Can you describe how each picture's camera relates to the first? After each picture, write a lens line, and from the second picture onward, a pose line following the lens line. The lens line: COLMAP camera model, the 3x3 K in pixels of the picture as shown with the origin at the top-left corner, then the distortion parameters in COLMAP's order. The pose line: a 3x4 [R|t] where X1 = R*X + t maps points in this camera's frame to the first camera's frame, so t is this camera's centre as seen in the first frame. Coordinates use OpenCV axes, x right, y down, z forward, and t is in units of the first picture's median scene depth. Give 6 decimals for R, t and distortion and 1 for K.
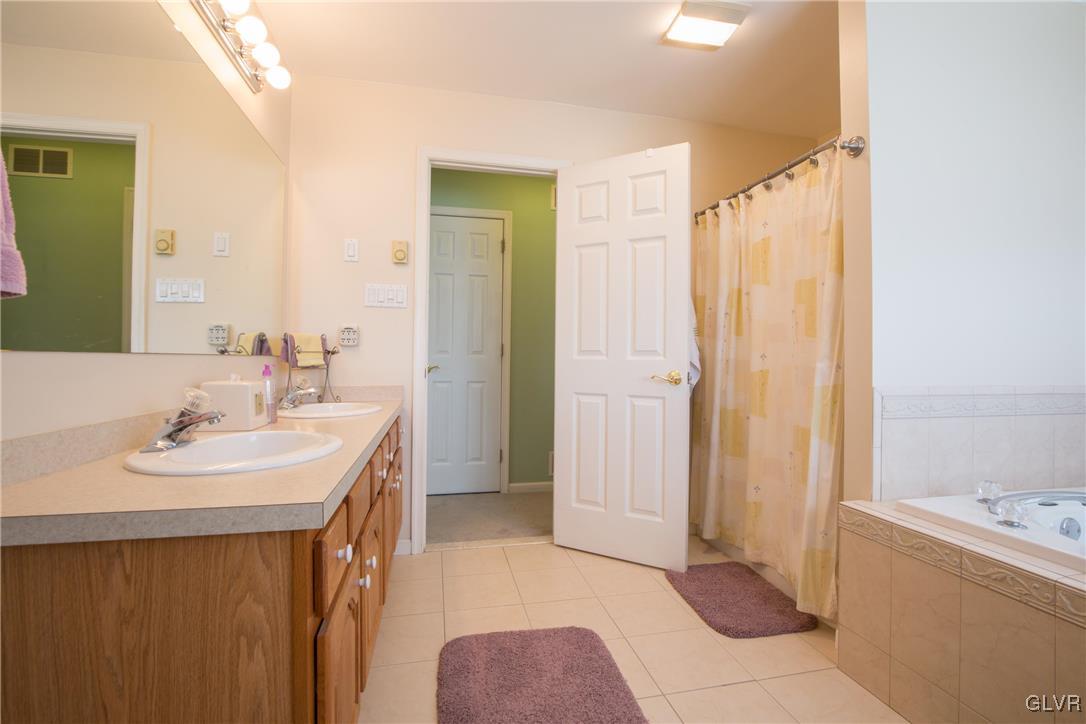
lens RADIAL K [[497.2, 0, 547.8], [0, 497.2, 350.9], [0, 0, 1]] dist [-0.037984, 0.007705]
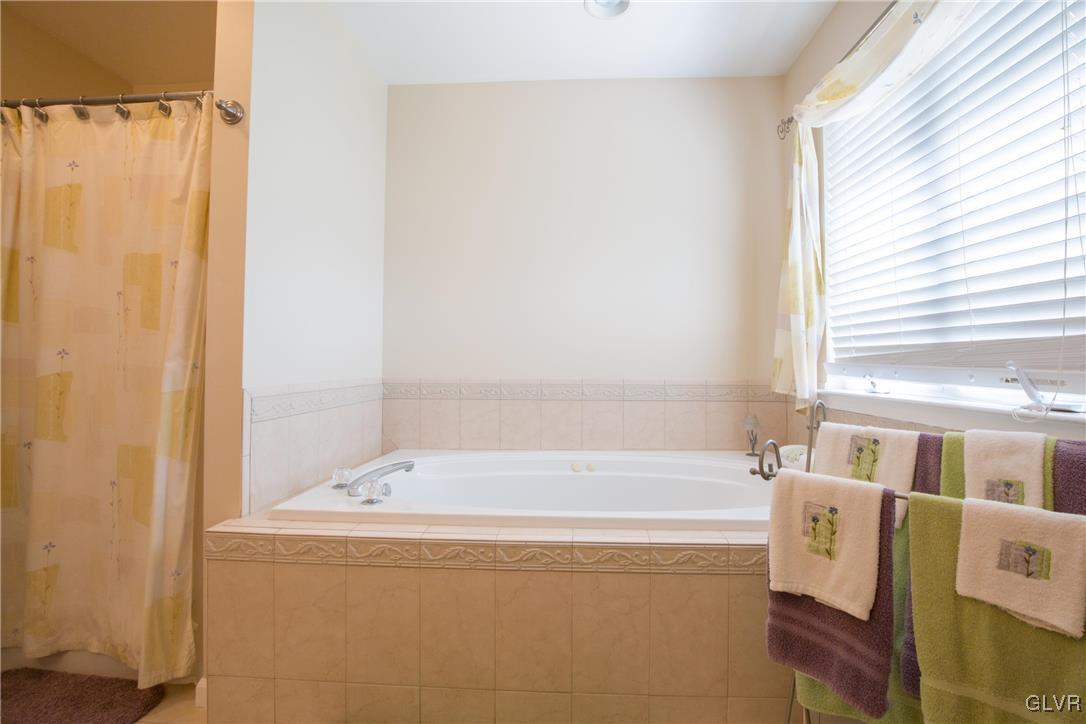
lens RADIAL K [[497.2, 0, 547.8], [0, 497.2, 350.9], [0, 0, 1]] dist [-0.037984, 0.007705]
pose [[0.270773, 0.014909, 0.962528, -0.039963], [-0.016710, 0.999802, -0.010786, 0.005038], [-0.962498, -0.013164, 0.270968, 0.199332]]
